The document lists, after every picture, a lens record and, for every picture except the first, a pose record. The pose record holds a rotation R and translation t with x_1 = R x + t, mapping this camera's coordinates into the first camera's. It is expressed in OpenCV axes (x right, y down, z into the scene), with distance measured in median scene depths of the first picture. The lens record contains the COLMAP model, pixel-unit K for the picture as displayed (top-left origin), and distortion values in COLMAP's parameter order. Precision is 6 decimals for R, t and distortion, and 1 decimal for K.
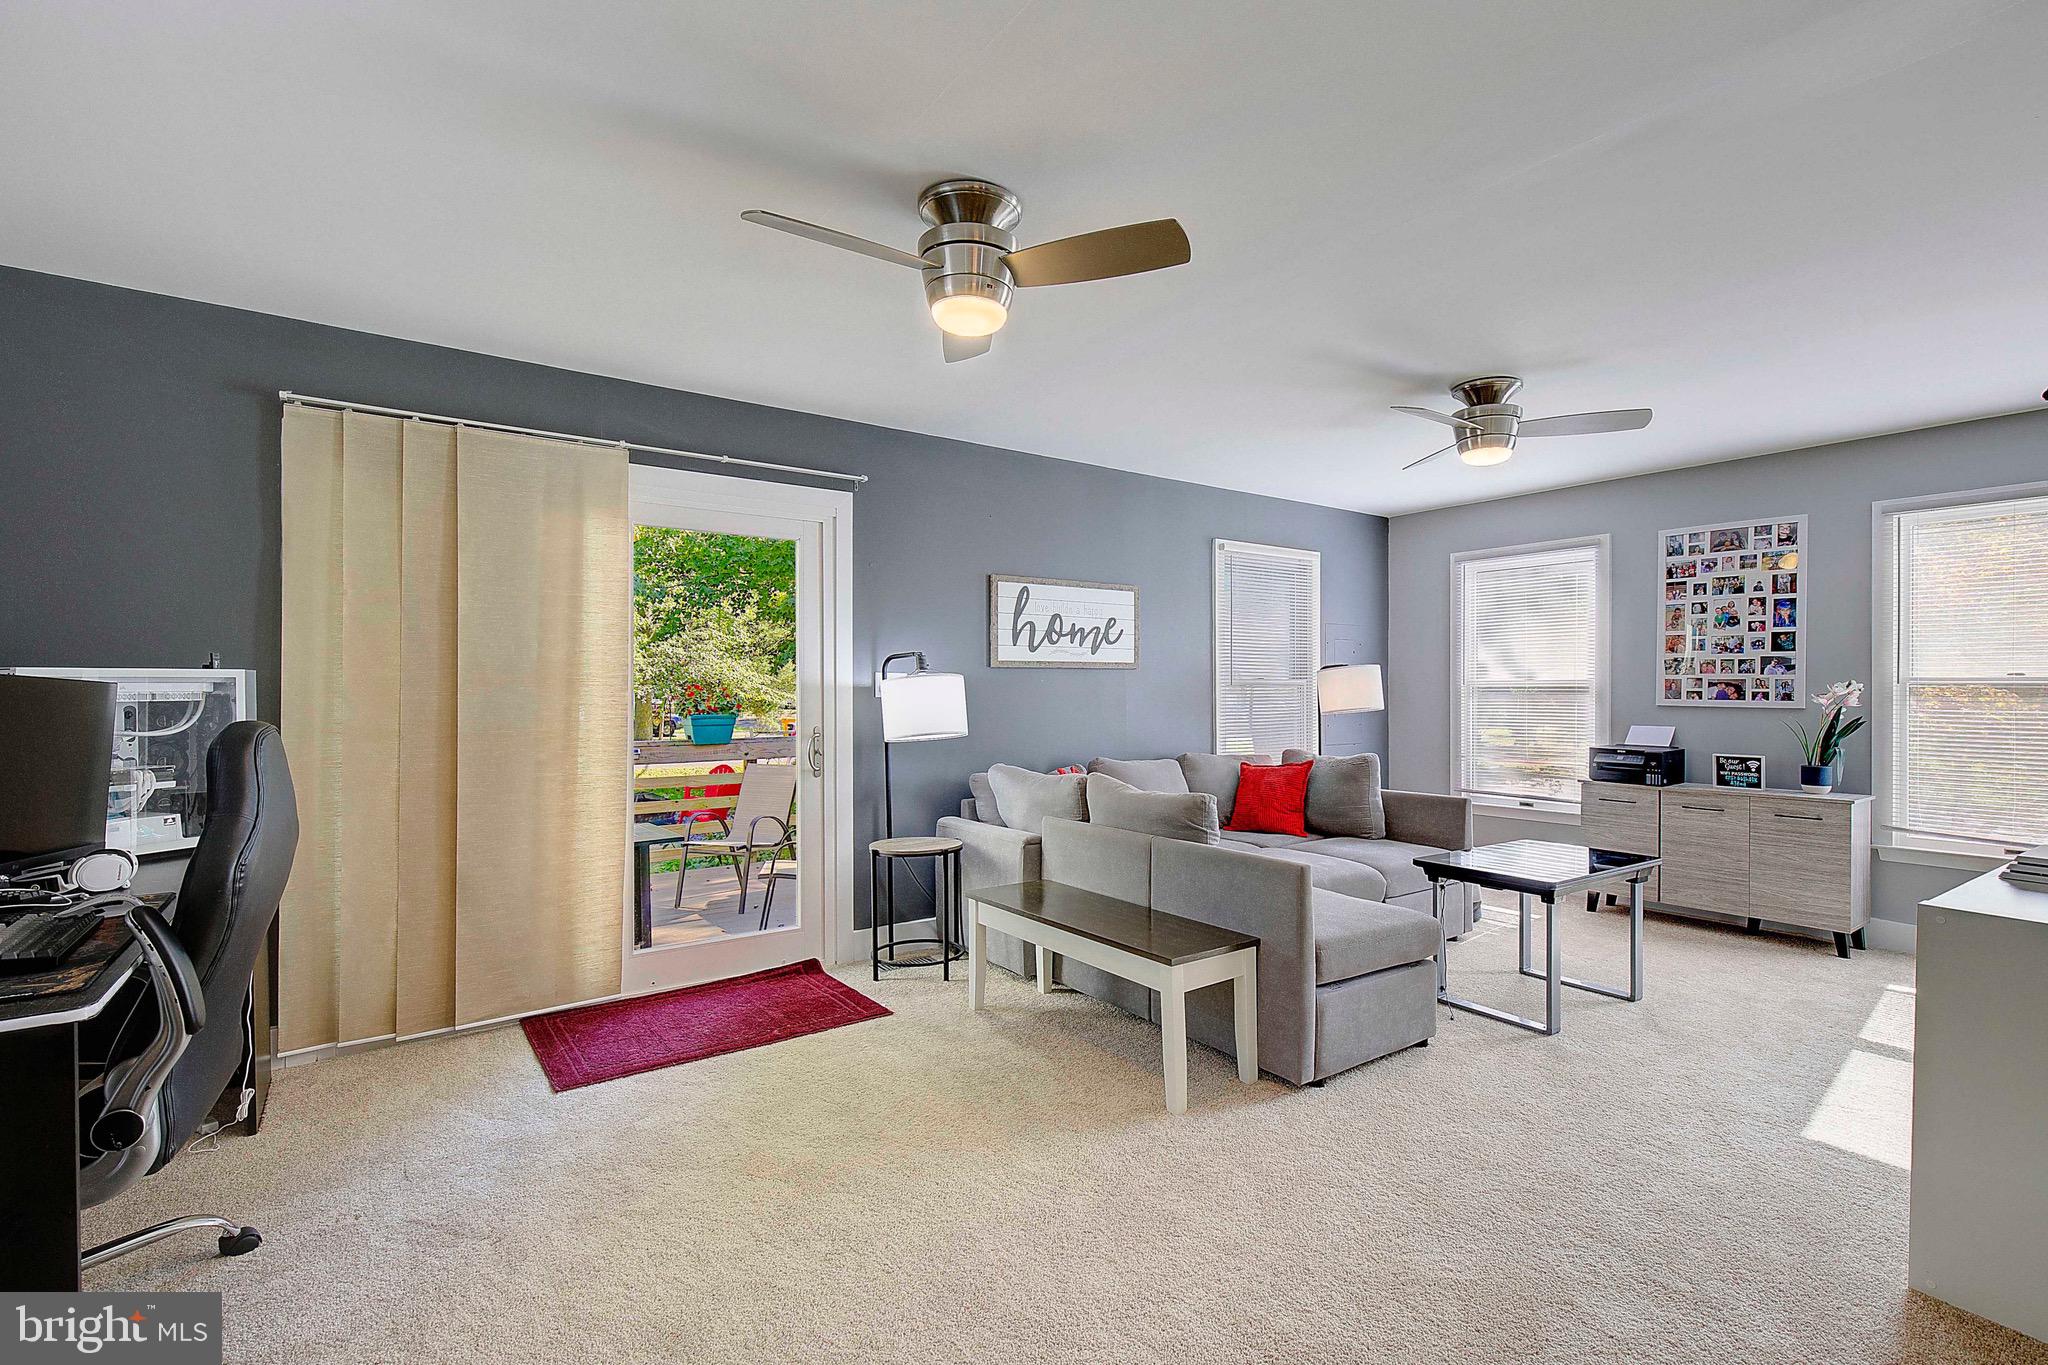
lens RADIAL K [[945.1, 0, 1058.1], [0, 945.1, 694.6], [0, 0, 1]] dist [0.004618, -0.000081]
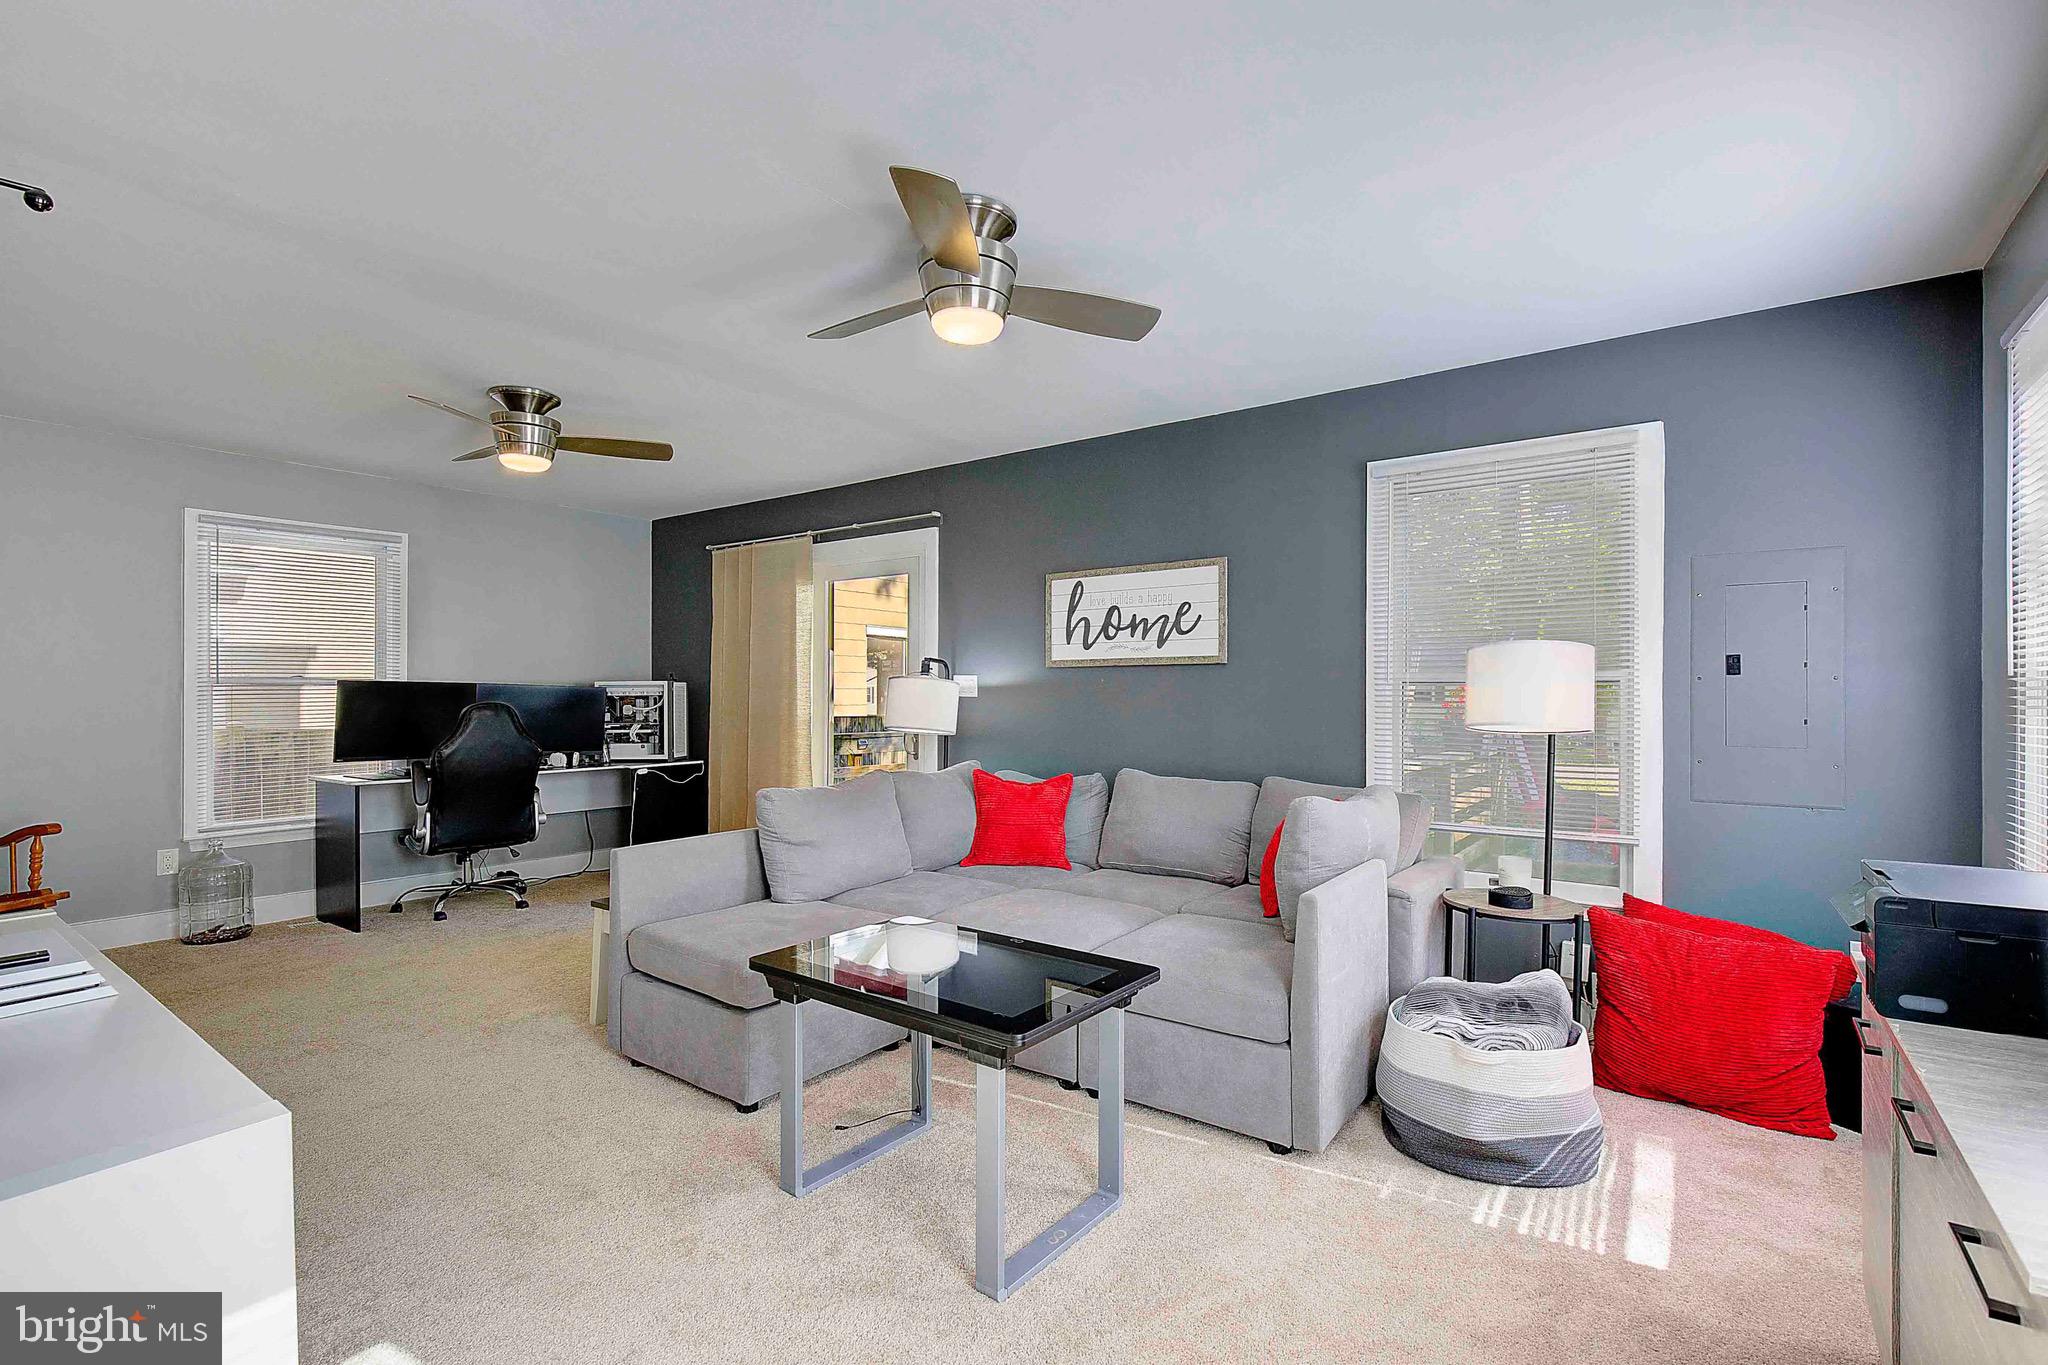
lens RADIAL K [[945.1, 0, 1039.7], [0, 945.1, 686.0], [0, 0, 1]] dist [0.004618, -0.000081]
pose [[0.284617, -0.004909, -0.958629, 0.893647], [-0.006269, 0.999956, -0.006982, -0.002543], [0.958621, 0.007997, 0.284574, 0.720452]]
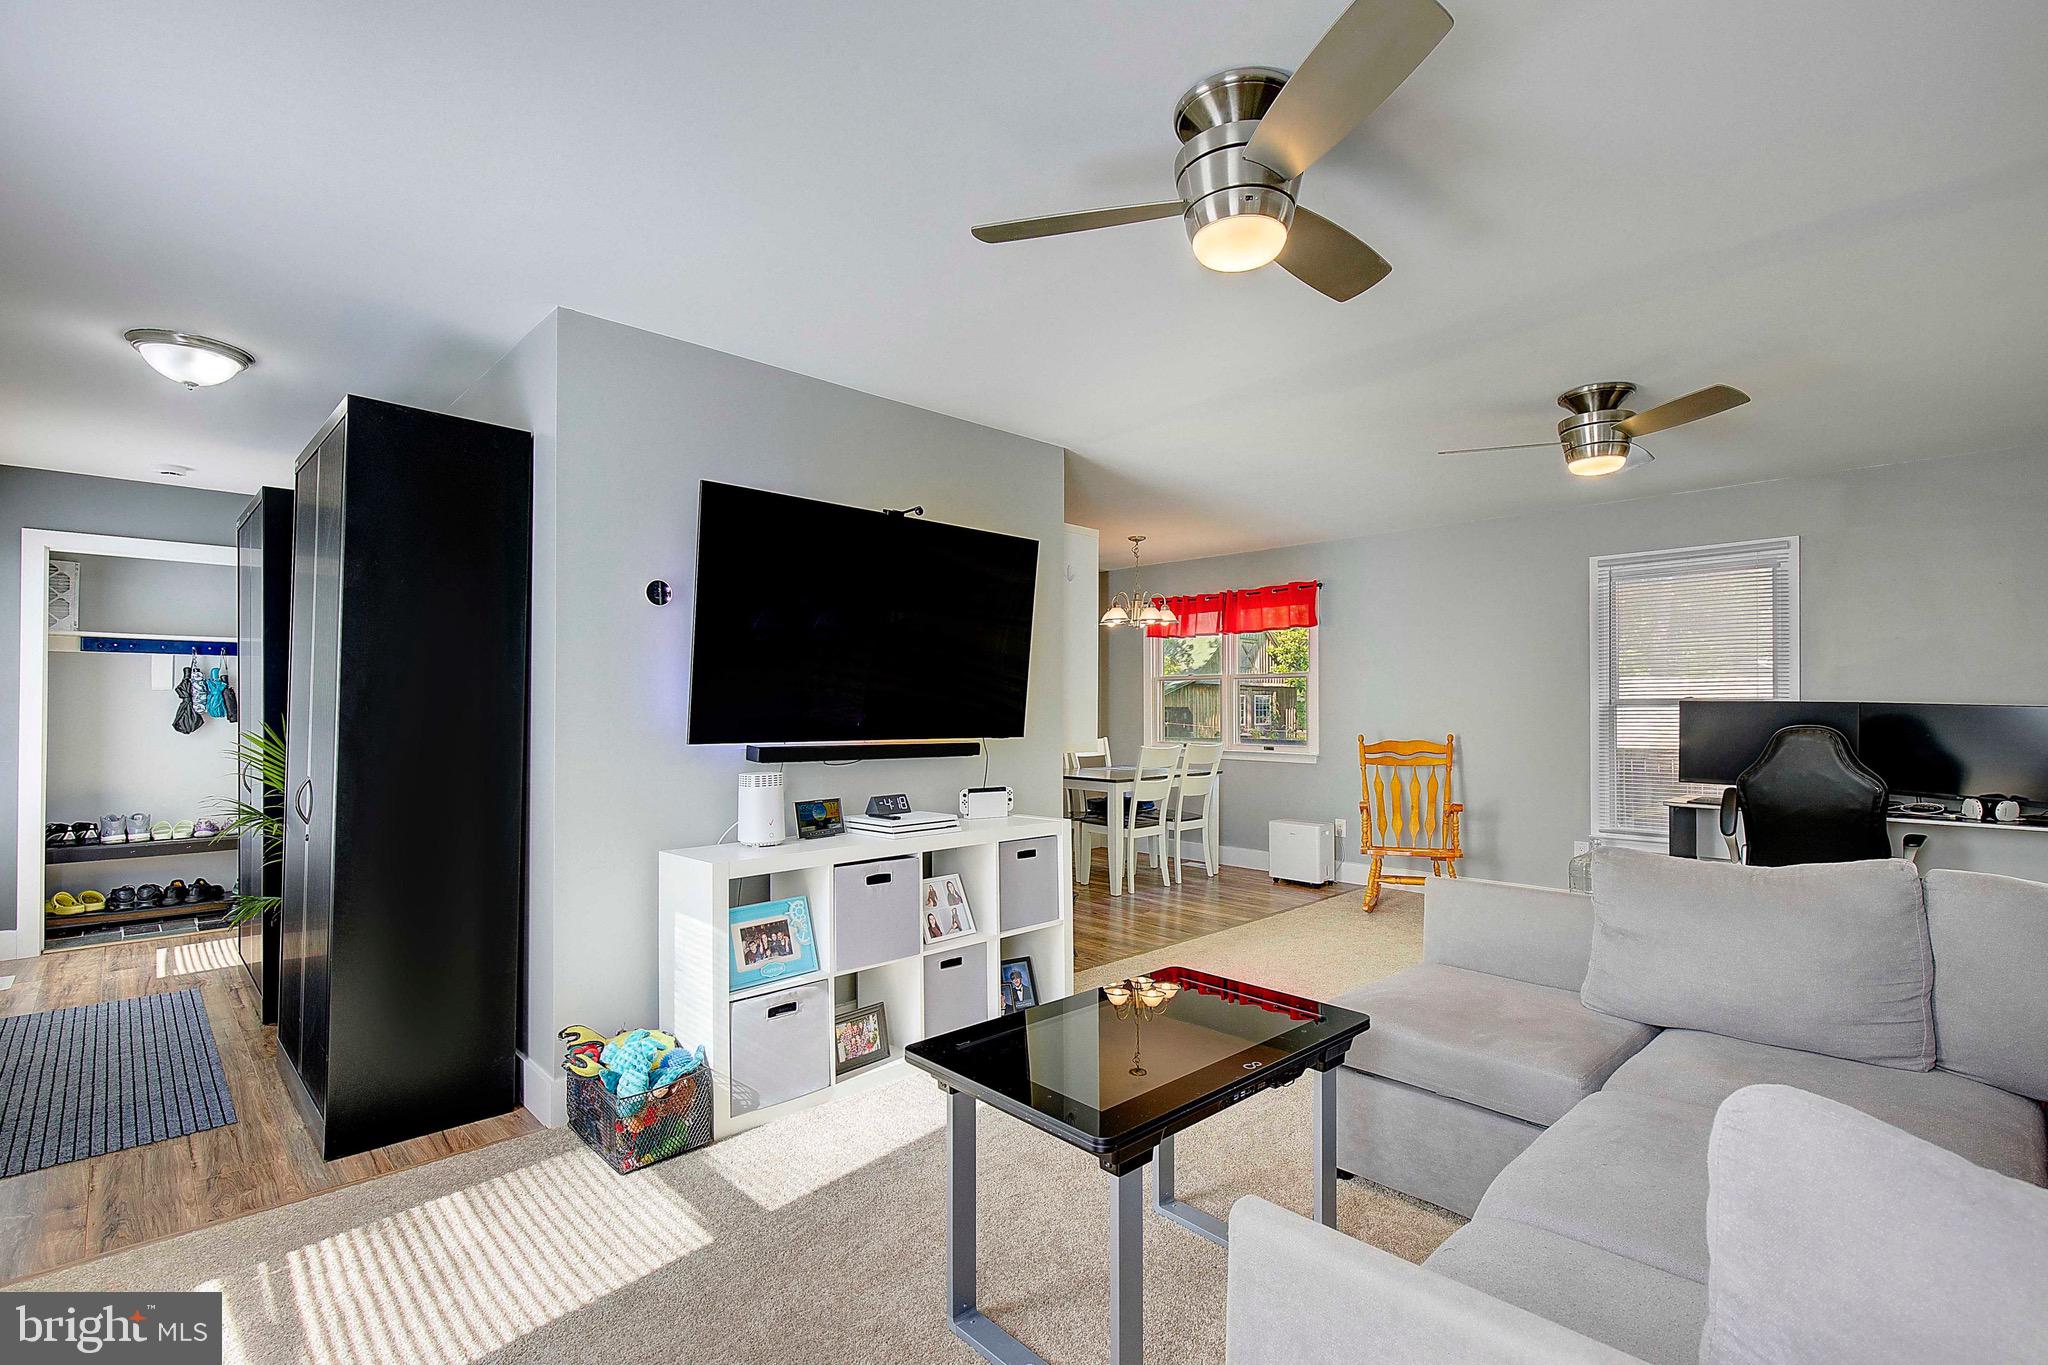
lens RADIAL K [[945.1, 0, 1037.7], [0, 945.1, 688.2], [0, 0, 1]] dist [0.004618, -0.000081]
pose [[-0.988764, -0.006545, -0.149344, 0.549357], [-0.004645, 0.999904, -0.013066, -0.007944], [0.149415, -0.012226, -0.988699, 1.192037]]
